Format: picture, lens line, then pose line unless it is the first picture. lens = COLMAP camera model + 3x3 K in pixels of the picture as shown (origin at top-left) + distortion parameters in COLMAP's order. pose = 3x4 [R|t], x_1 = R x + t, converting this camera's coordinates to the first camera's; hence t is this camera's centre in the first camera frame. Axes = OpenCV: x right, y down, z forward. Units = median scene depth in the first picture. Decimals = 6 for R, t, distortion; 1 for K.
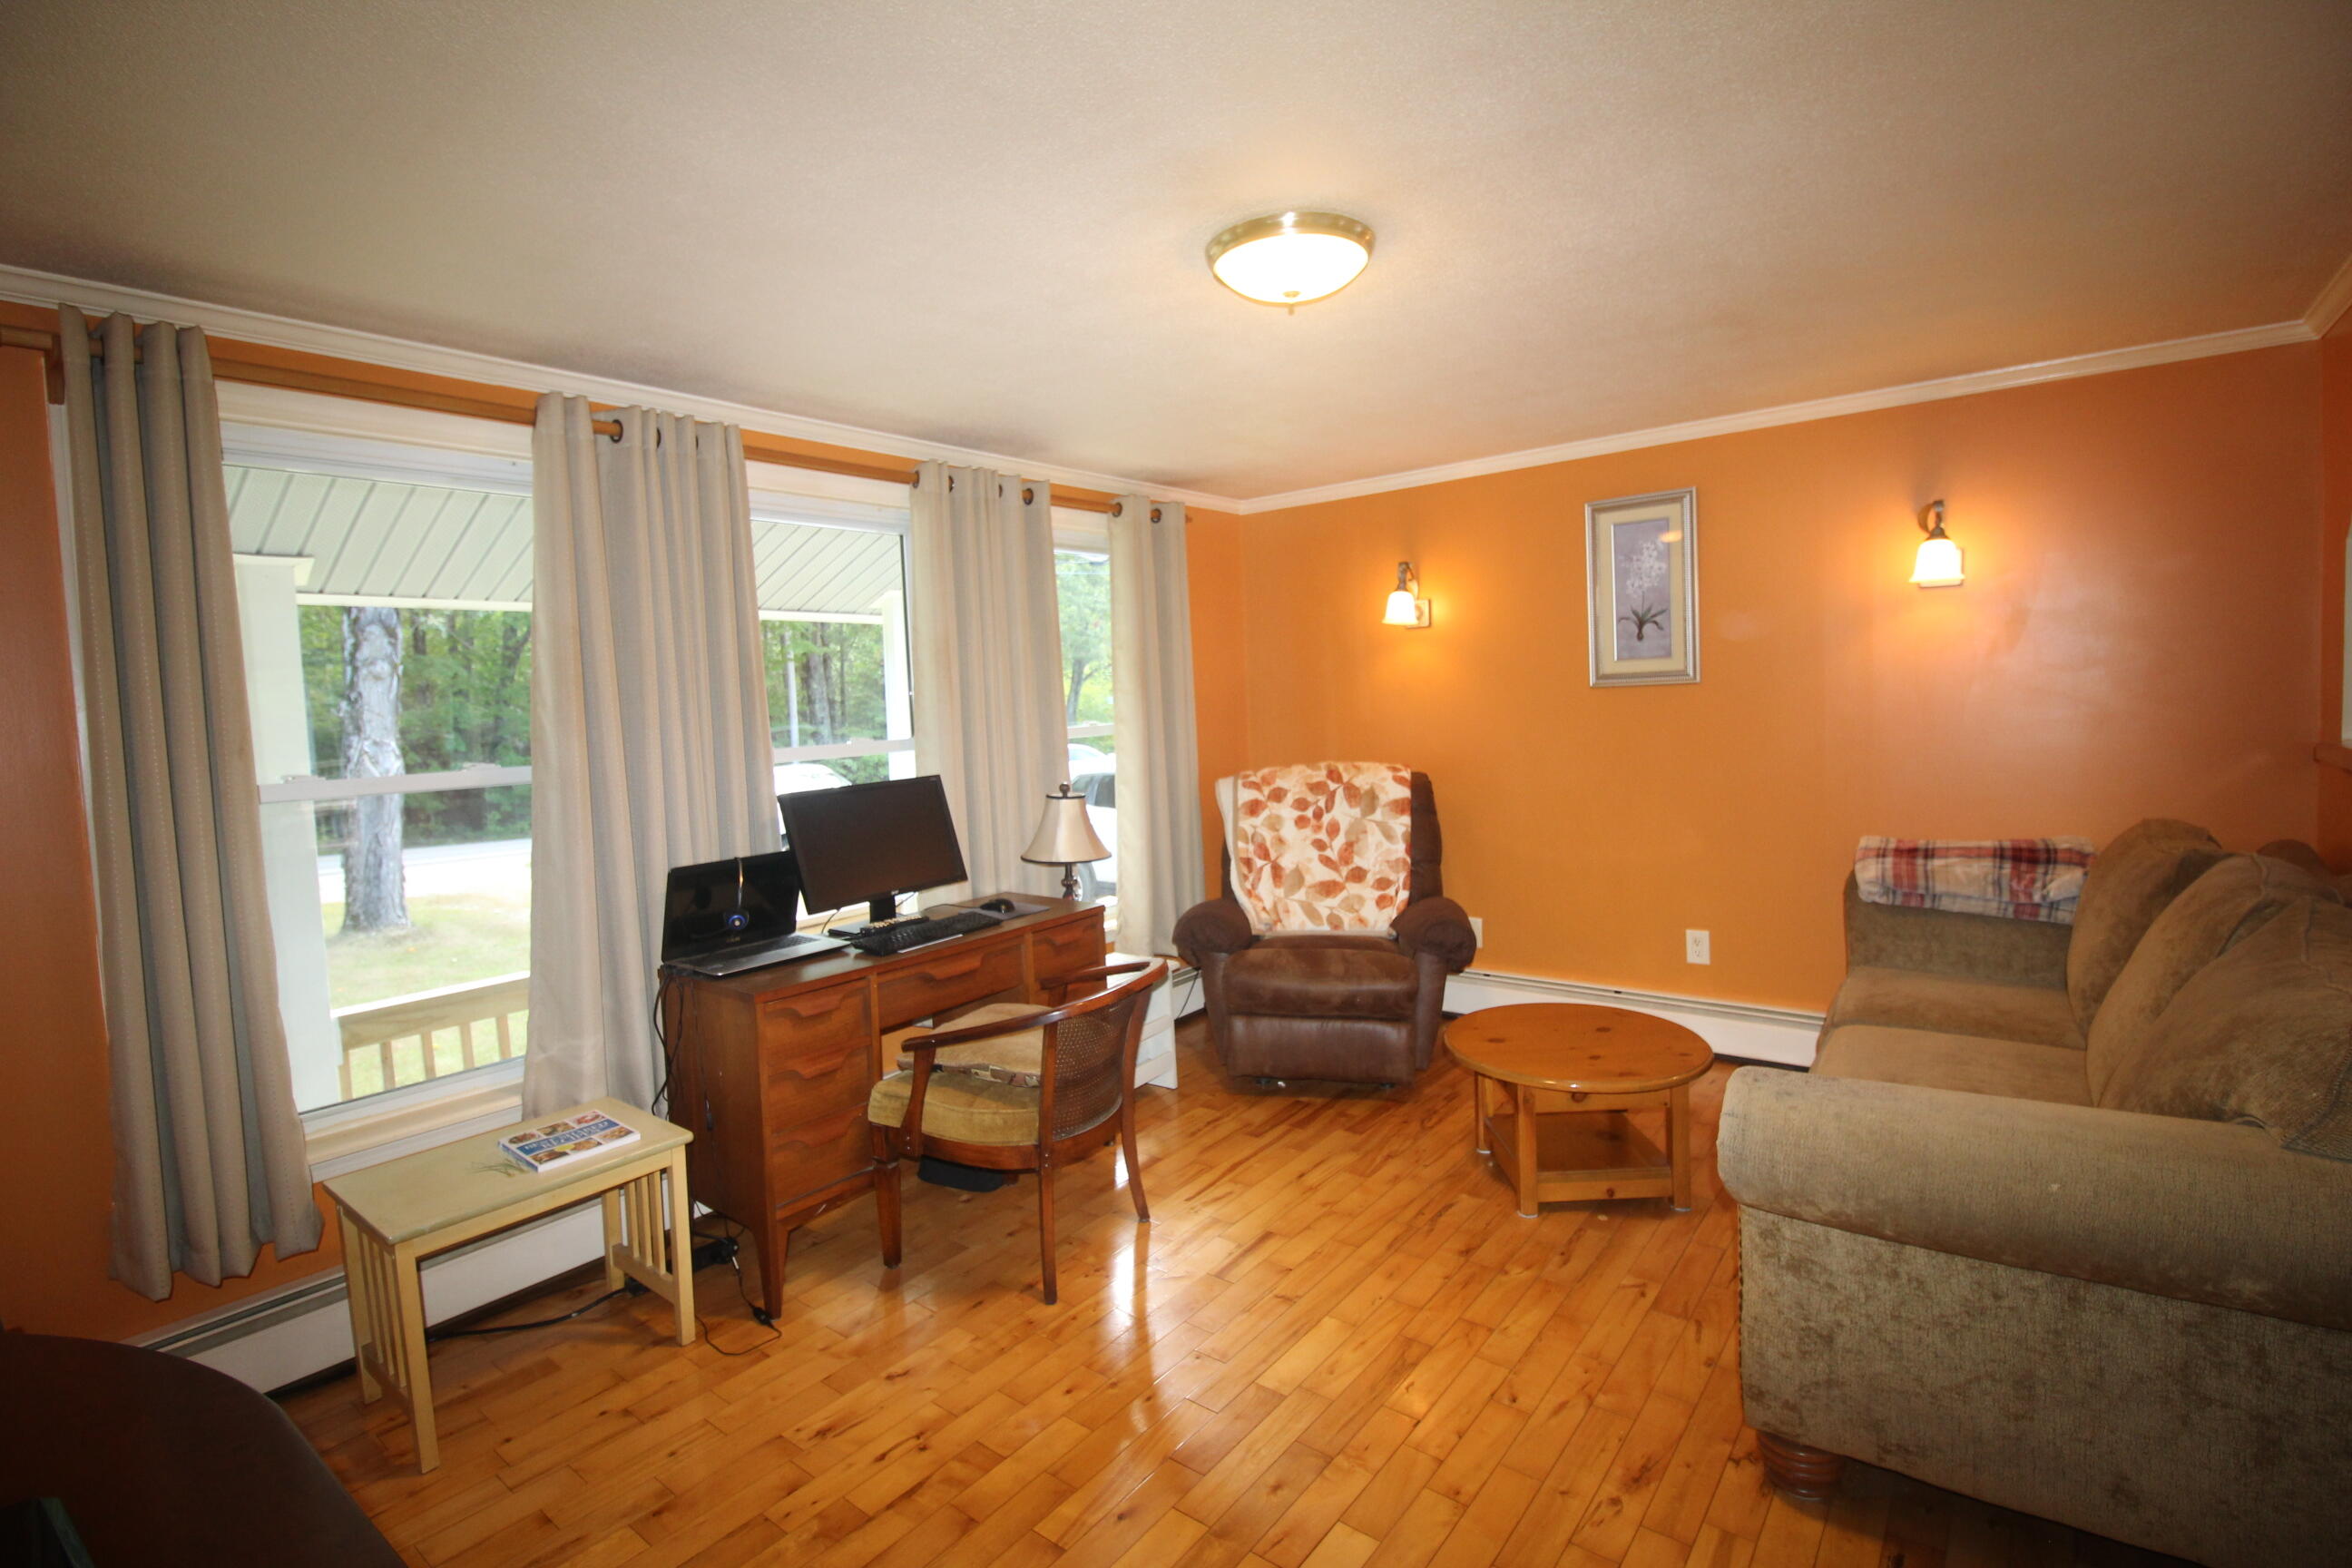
lens RADIAL K [[1099.4, 0, 1166.5], [0, 1099.4, 758.9], [0, 0, 1]] dist [-0.001461, -0.000800]
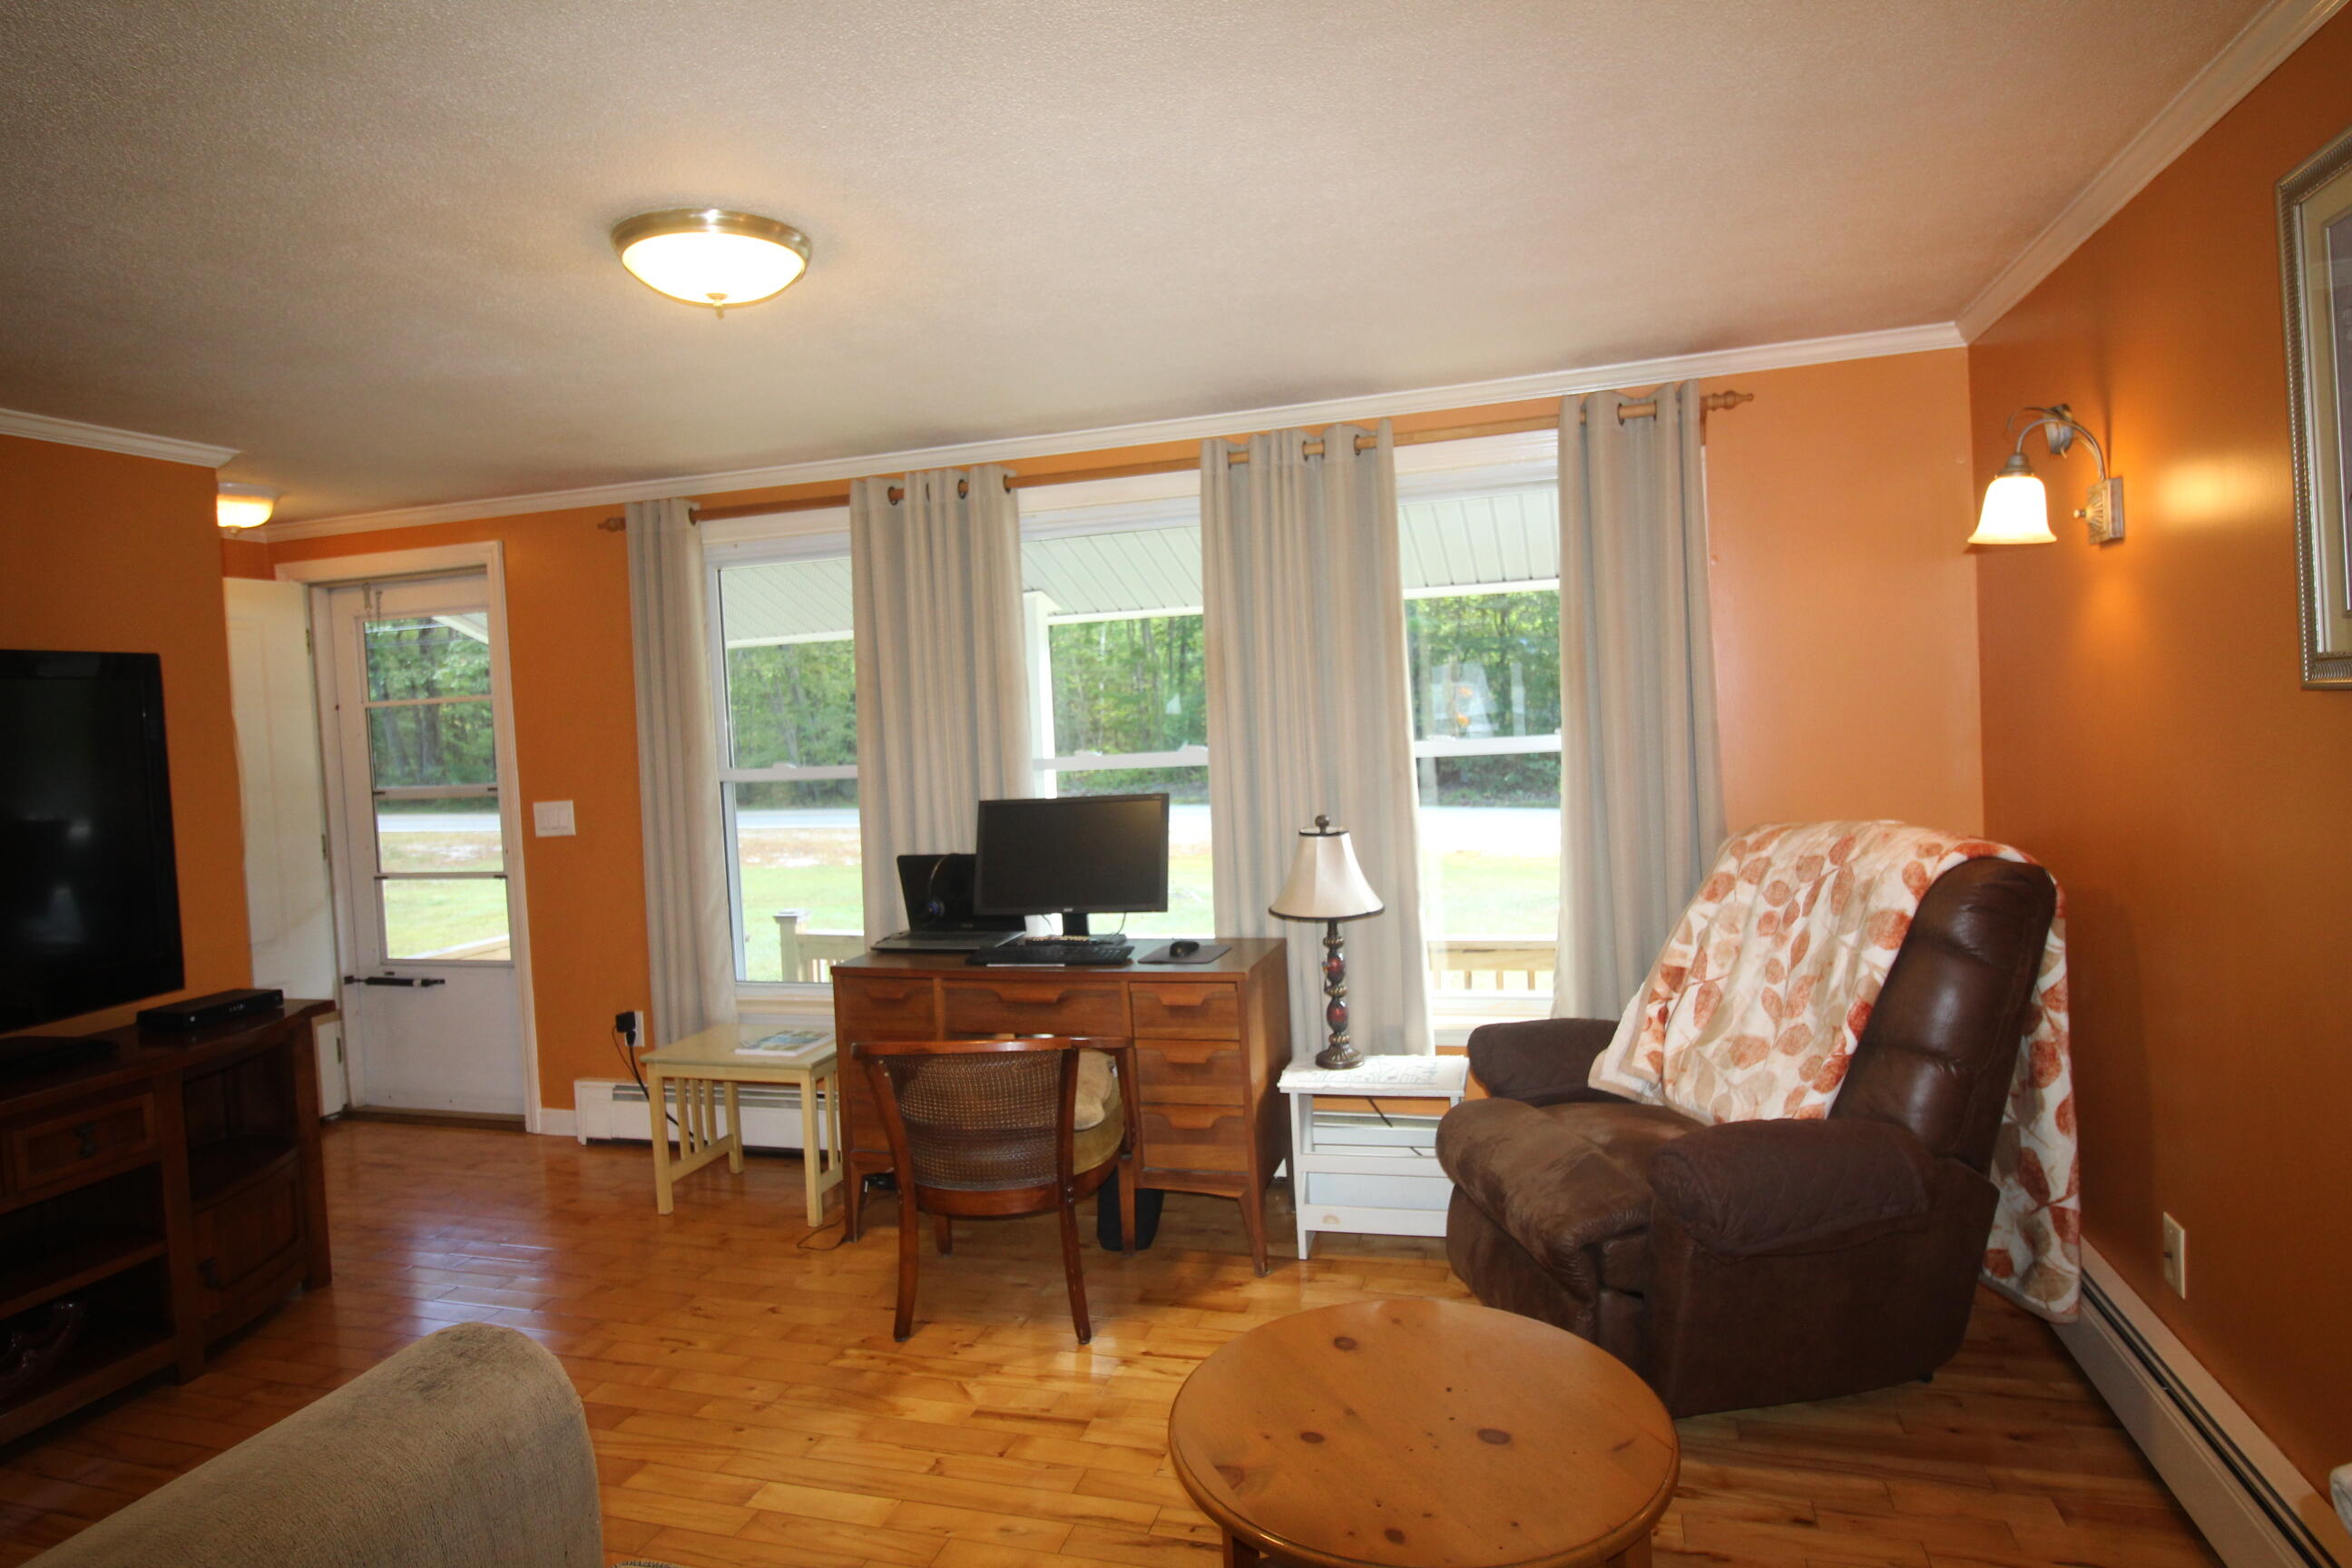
lens RADIAL K [[1277.0, 0, 1185.6], [0, 1277.0, 768.8], [0, 0, 1]] dist [-0.000222, -0.009941]
pose [[0.384247, 0.064822, -0.920952, 0.717718], [-0.021718, 0.997891, 0.061176, -0.065834], [0.922975, -0.003505, 0.384845, 0.564752]]
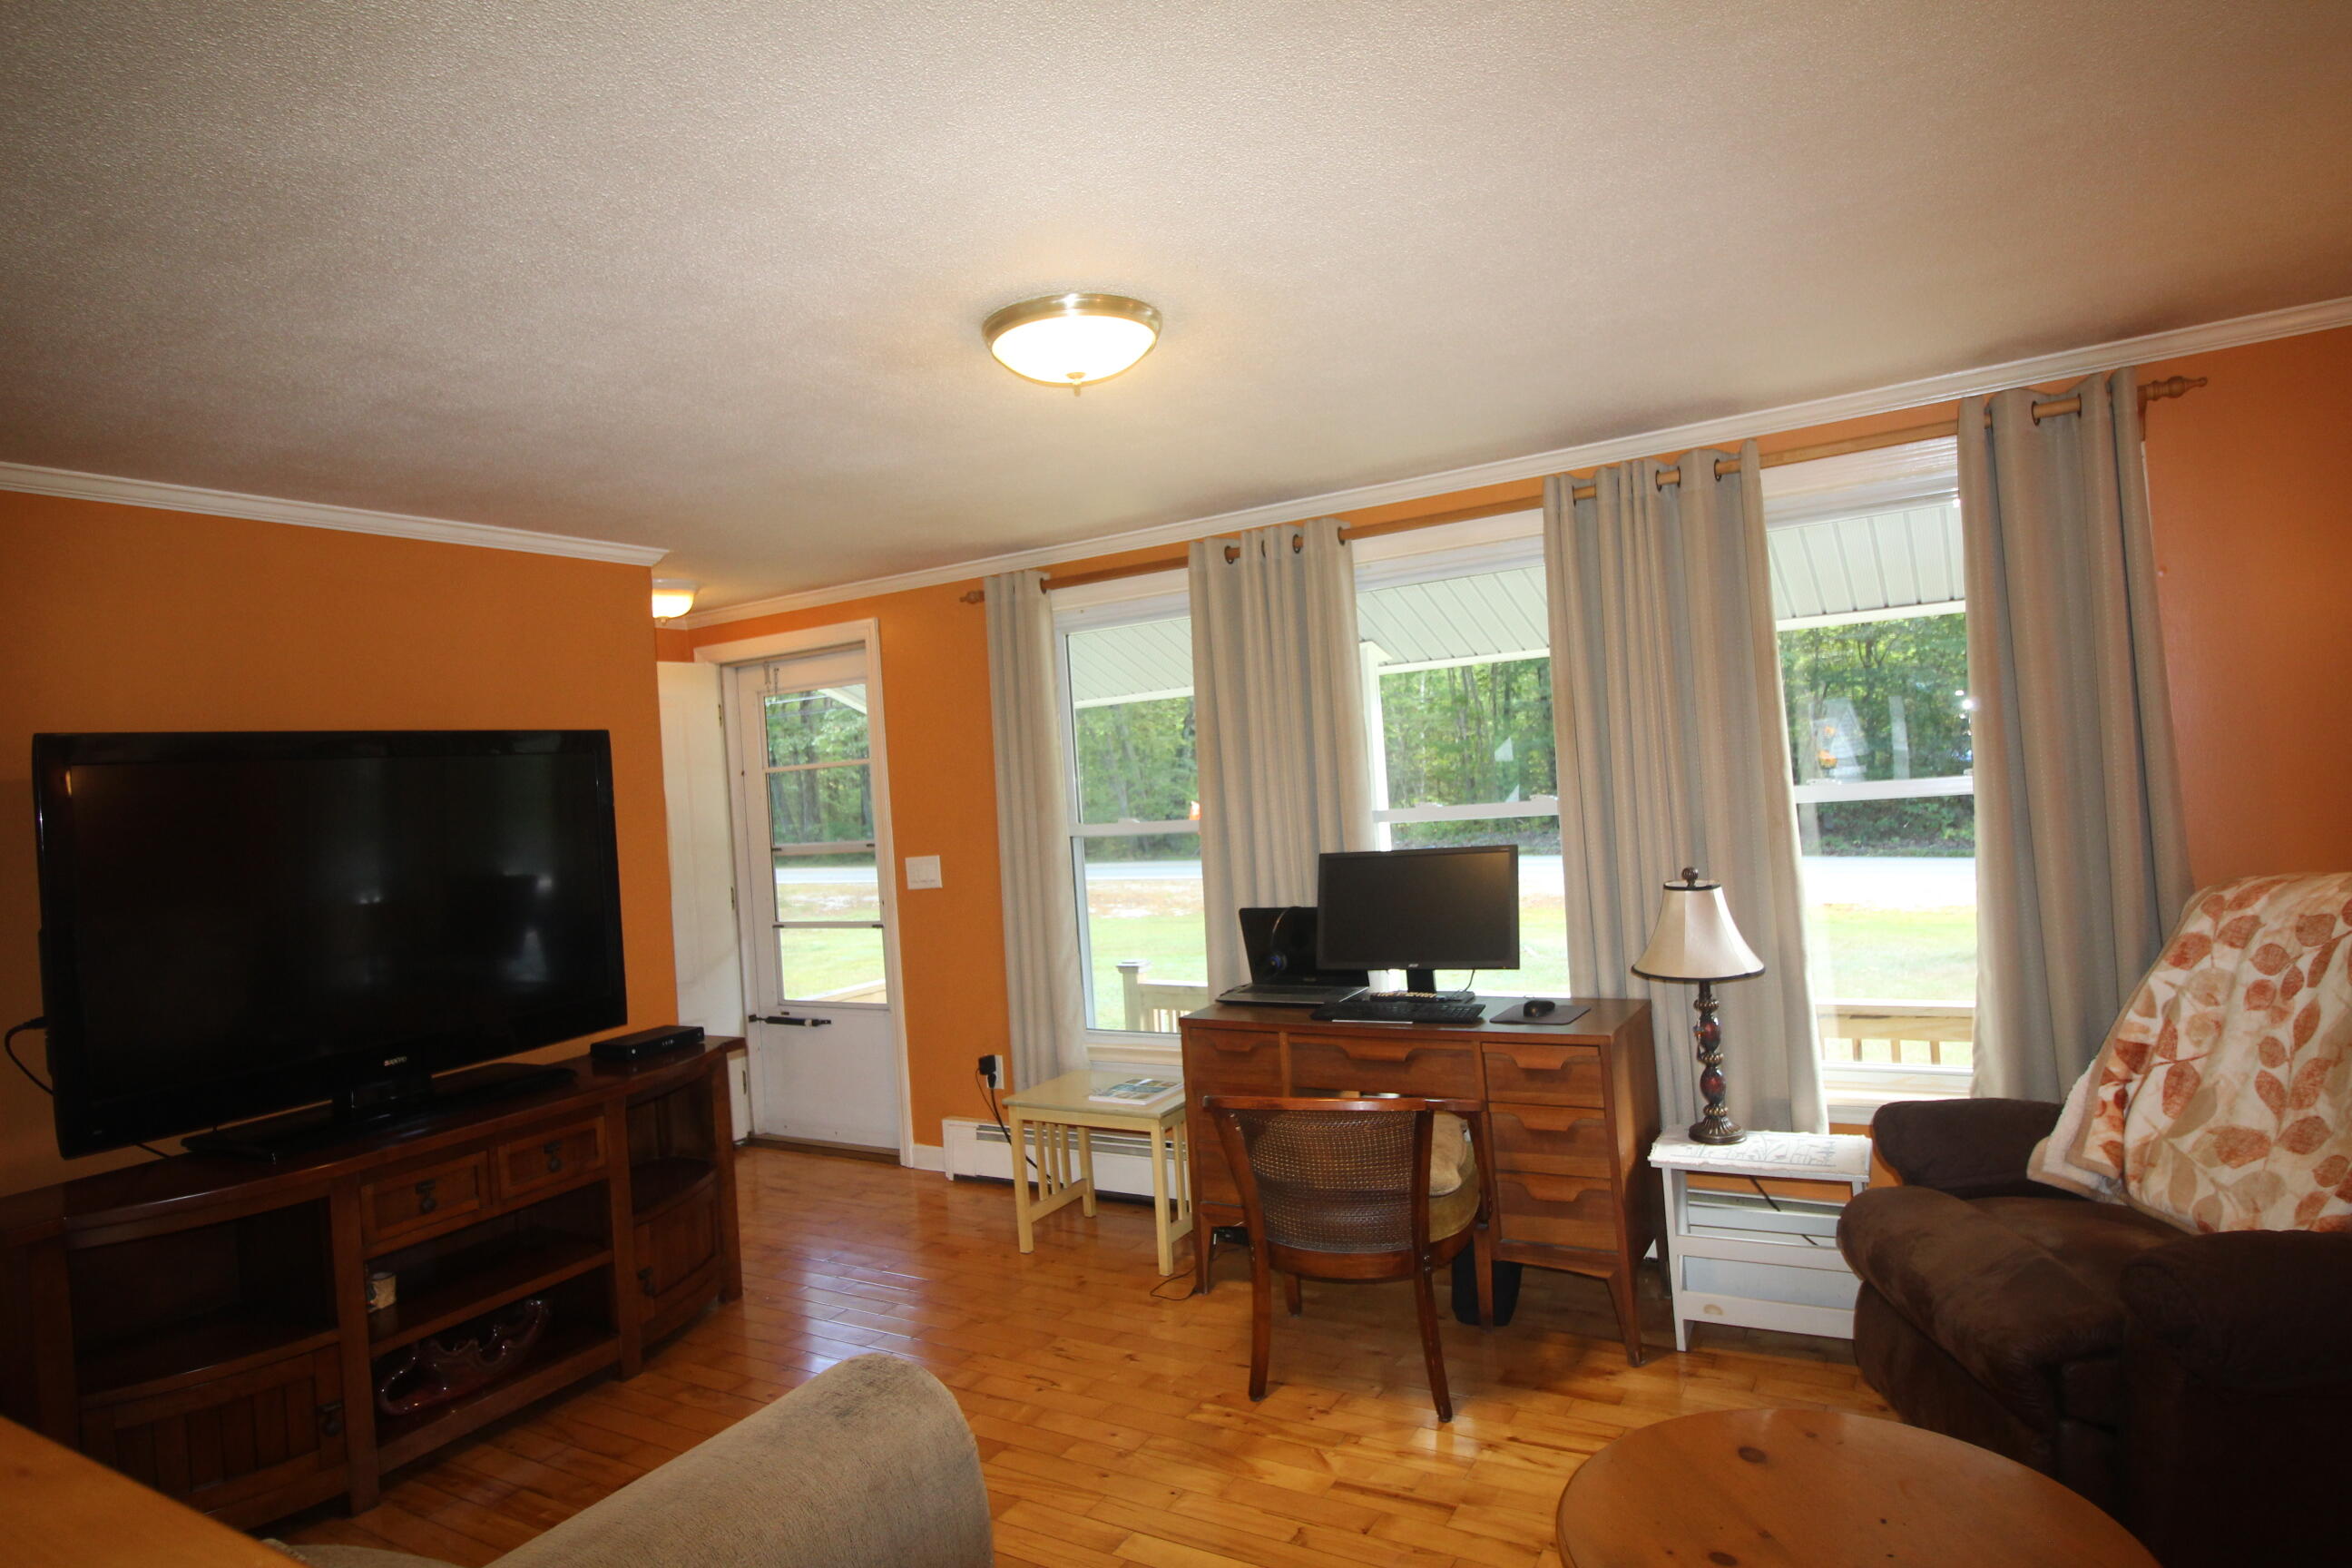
lens RADIAL K [[1277.0, 0, 1191.3], [0, 1277.0, 776.5], [0, 0, 1]] dist [-0.000222, -0.009941]
pose [[0.154038, 0.028425, -0.987656, 0.701697], [0.005355, 0.999547, 0.029602, -0.066437], [0.988050, -0.009849, 0.153816, 0.548535]]
